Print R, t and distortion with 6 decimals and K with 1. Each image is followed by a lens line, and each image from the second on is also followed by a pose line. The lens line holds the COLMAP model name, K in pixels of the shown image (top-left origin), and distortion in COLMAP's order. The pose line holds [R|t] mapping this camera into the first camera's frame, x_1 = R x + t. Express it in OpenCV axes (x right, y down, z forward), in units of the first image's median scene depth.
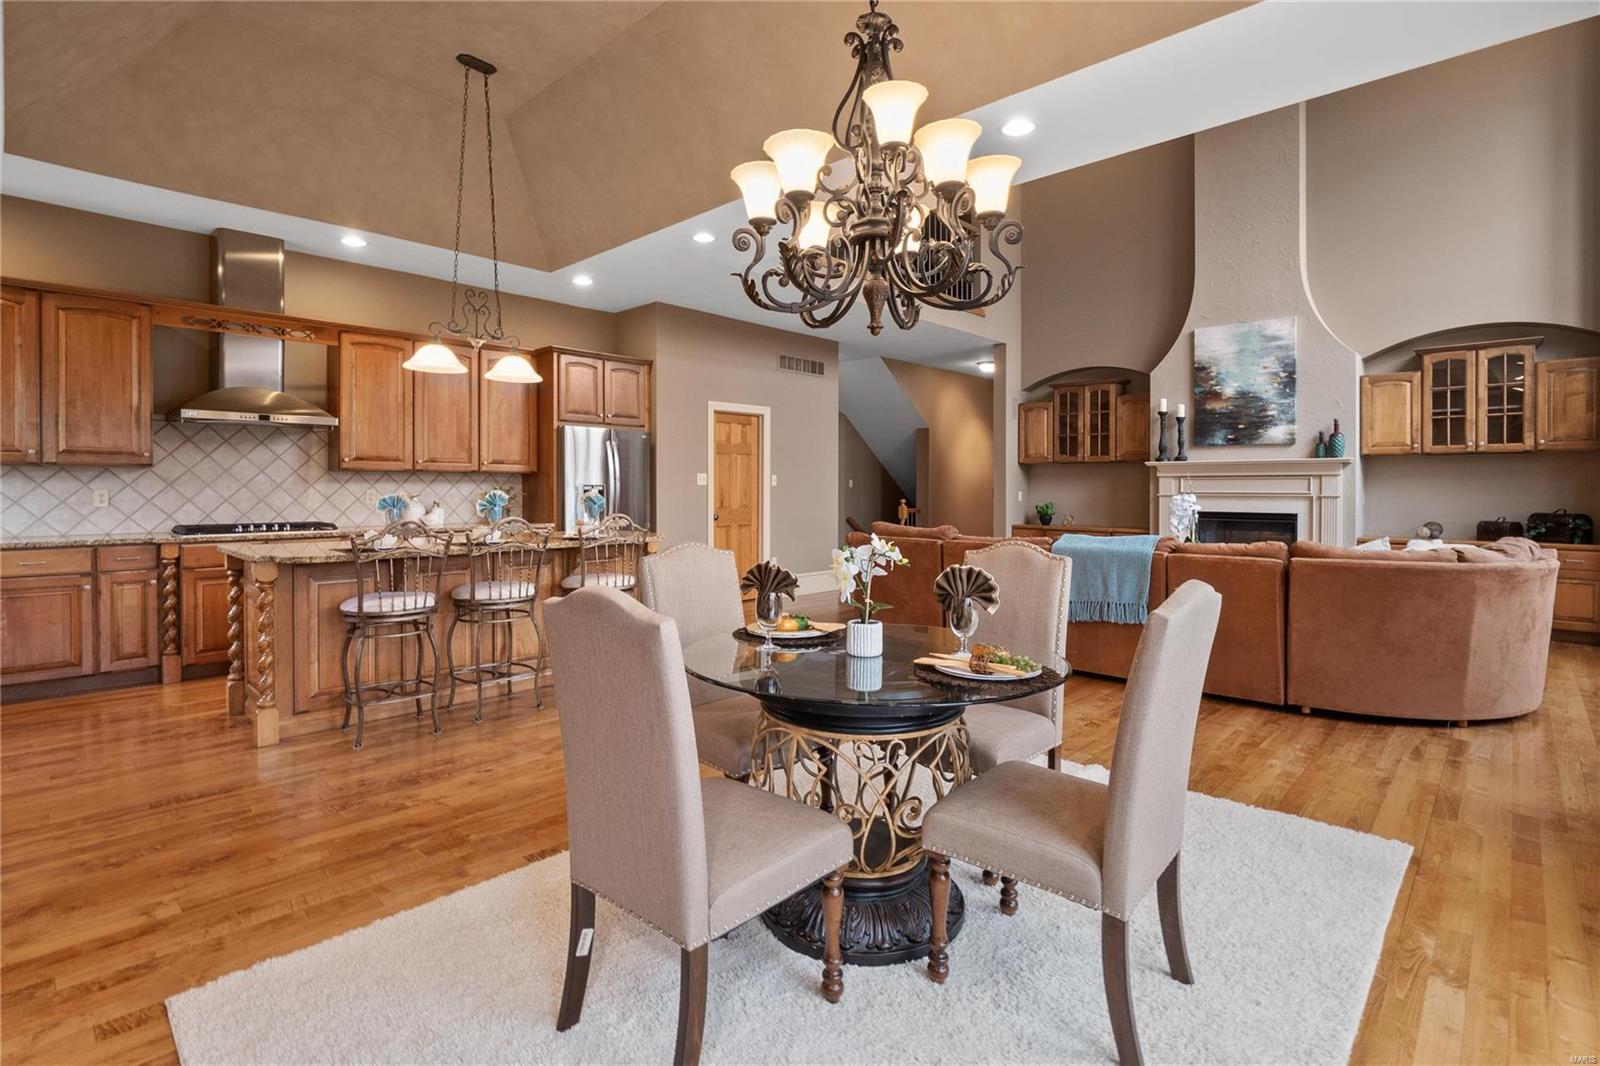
lens RADIAL K [[759.3, 0, 806.0], [0, 759.3, 490.1], [0, 0, 1]] dist [-0.011649, -0.003741]
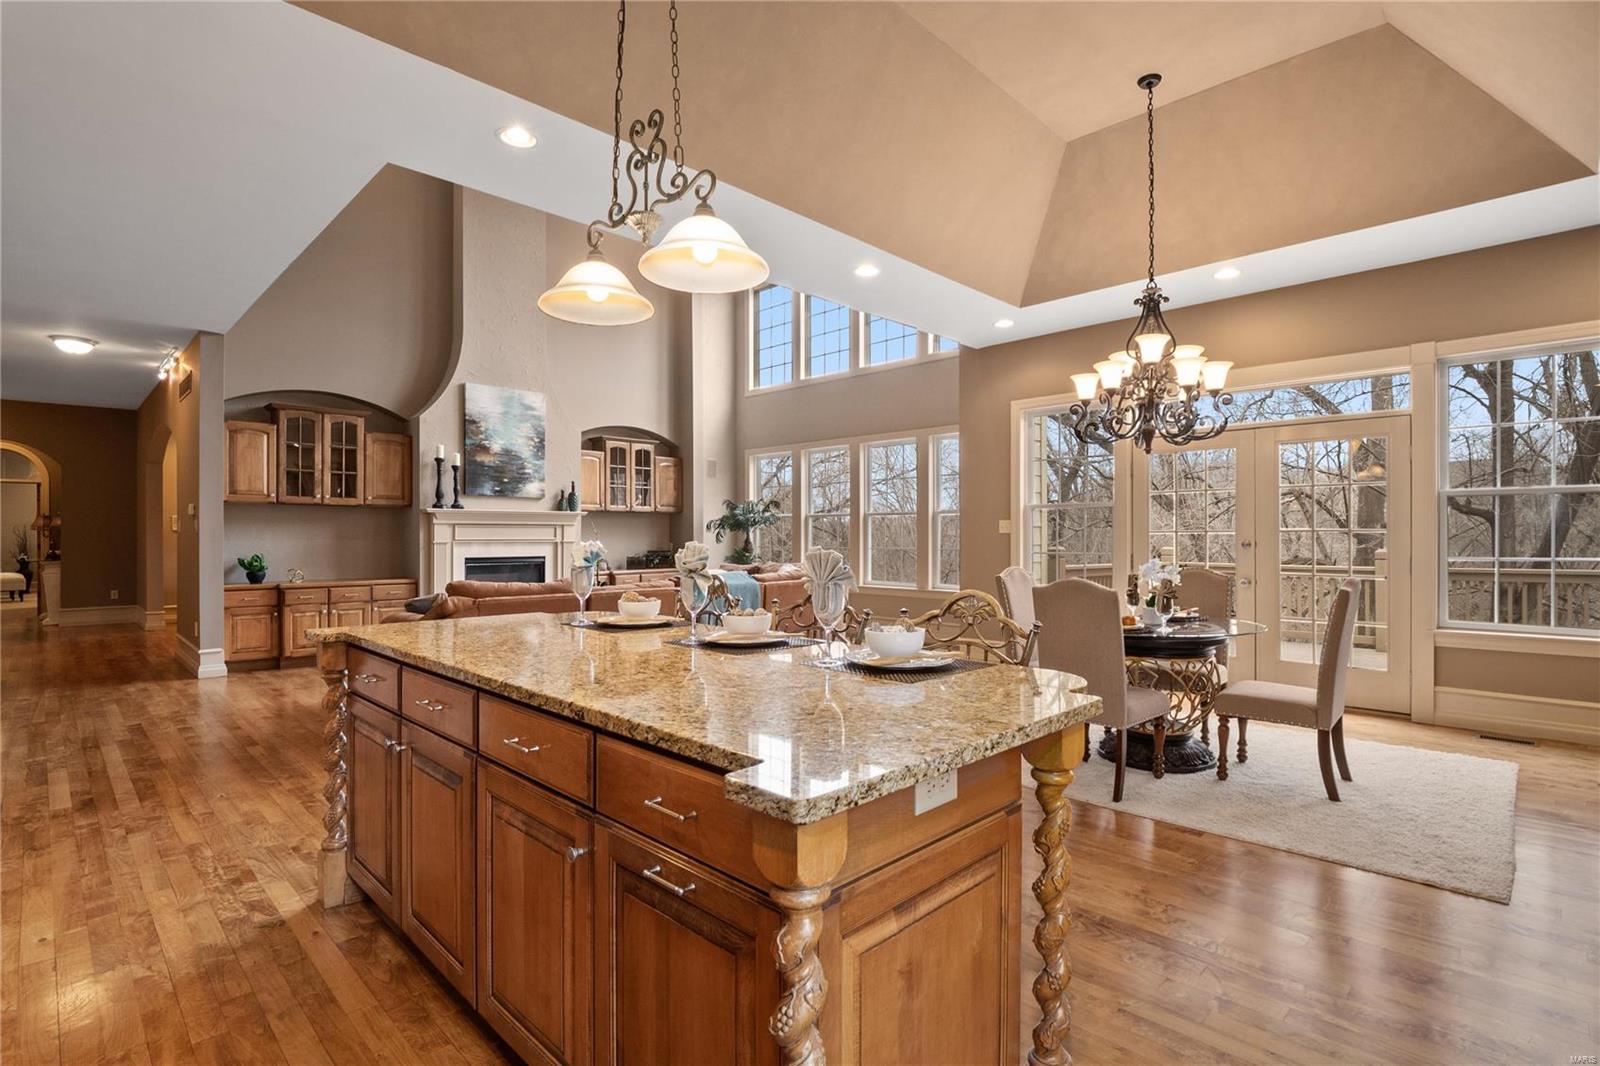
lens RADIAL K [[759.3, 0, 791.7], [0, 759.3, 536.9], [0, 0, 1]] dist [-0.011649, -0.003741]
pose [[0.031168, -0.003497, 0.999508, -0.546755], [0.002883, 0.999990, 0.003408, -0.002937], [-0.999510, 0.002775, 0.031178, 0.555022]]
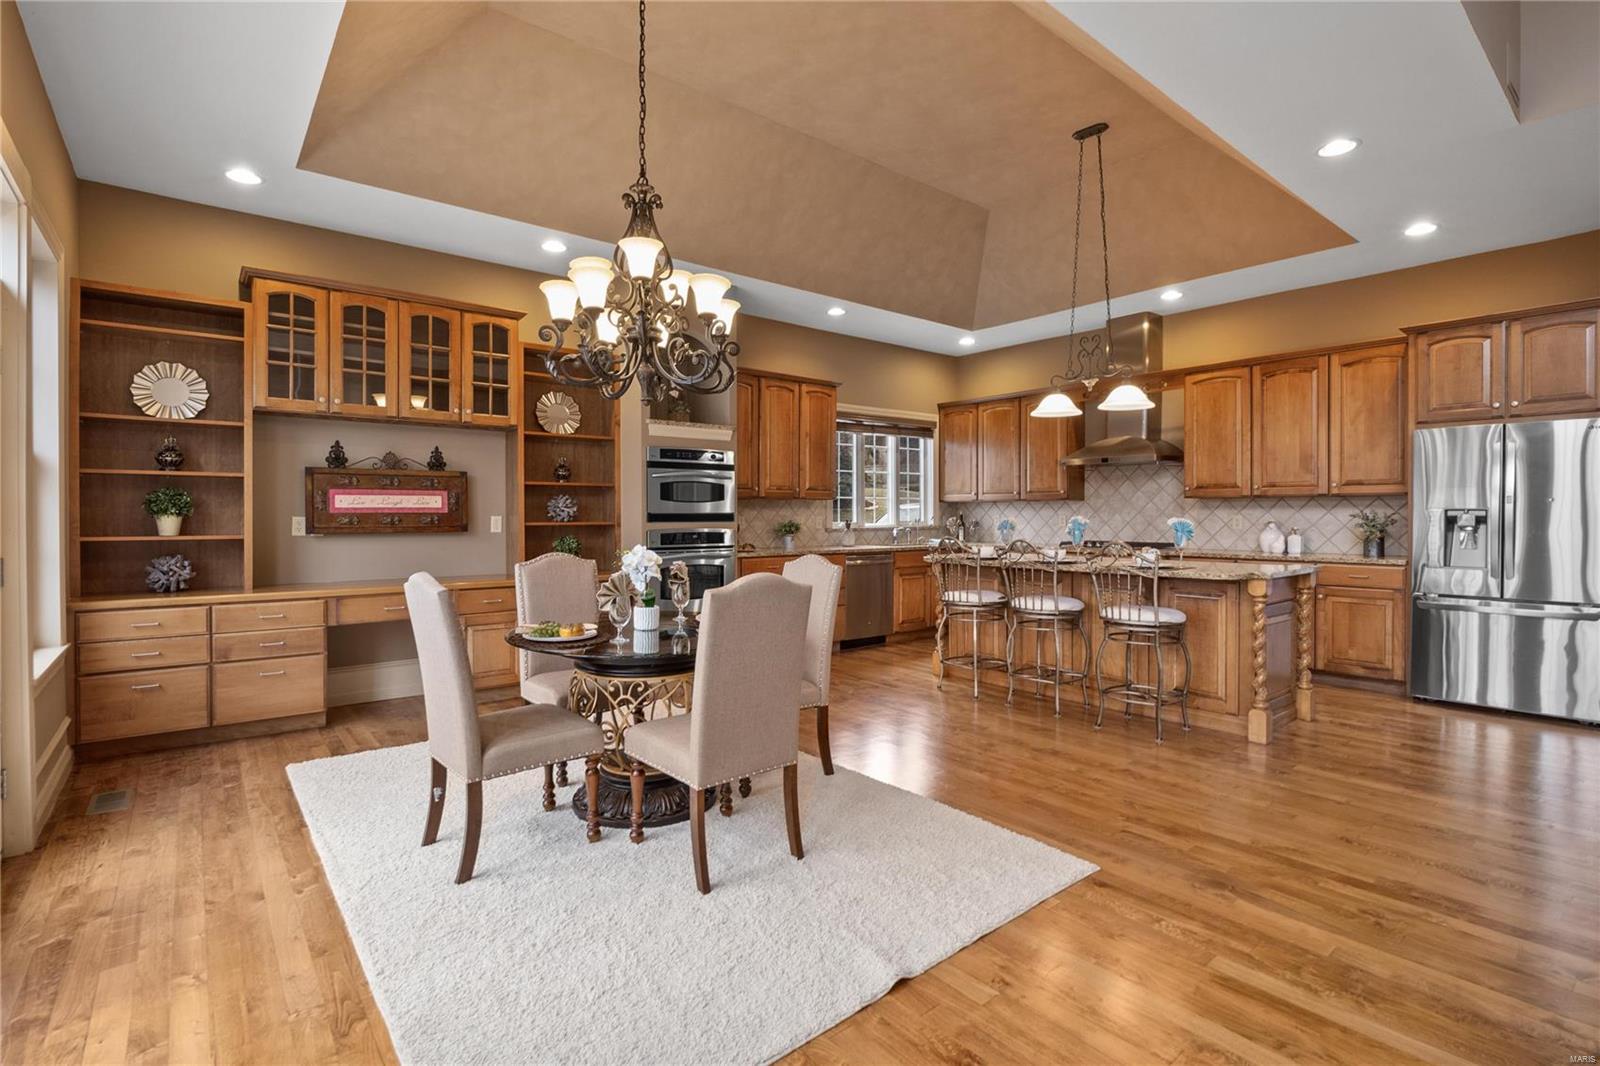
lens RADIAL K [[759.3, 0, 795.7], [0, 759.3, 523.5], [0, 0, 1]] dist [-0.011649, -0.003741]
pose [[-0.129394, 0.011742, -0.991524, 0.447840], [-0.002389, 0.999923, 0.012154, -0.000749], [0.991590, 0.003942, -0.129356, 0.441877]]
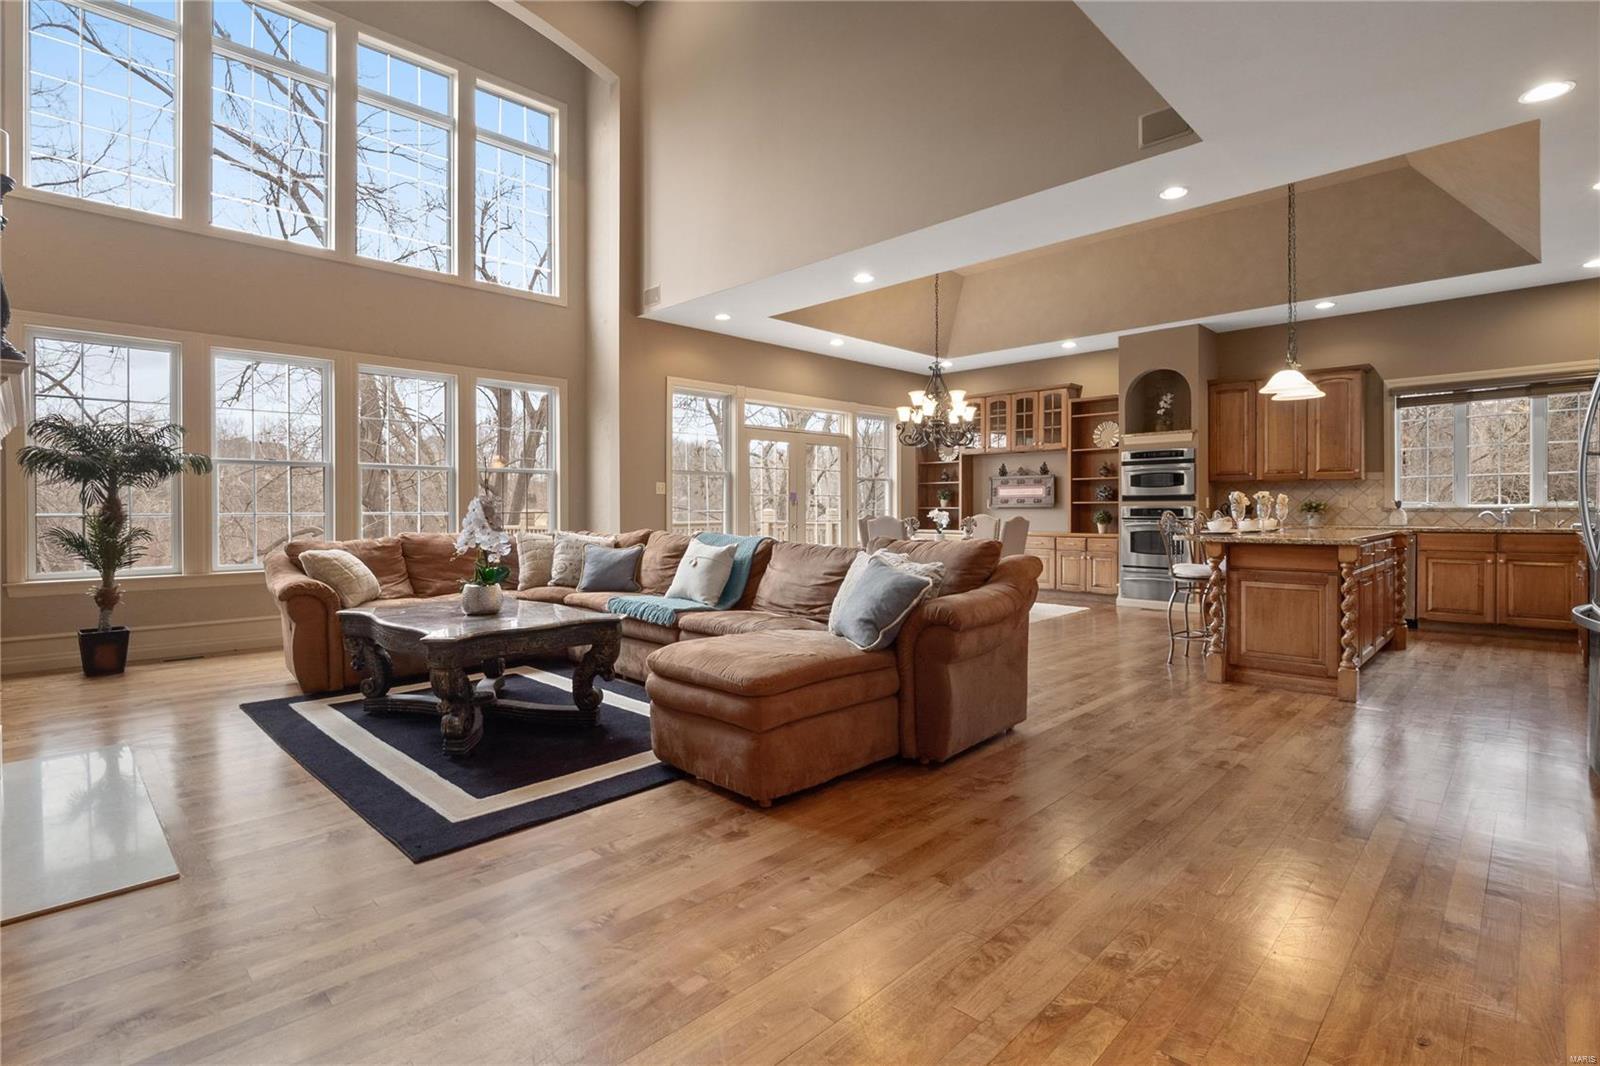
lens RADIAL K [[759.3, 0, 794.4], [0, 759.3, 522.8], [0, 0, 1]] dist [-0.011649, -0.003741]
pose [[-0.999727, 0.002182, 0.023263, 0.197918], [0.002650, 0.999795, 0.020088, 0.015464], [-0.023214, 0.020144, -0.999528, 1.360503]]
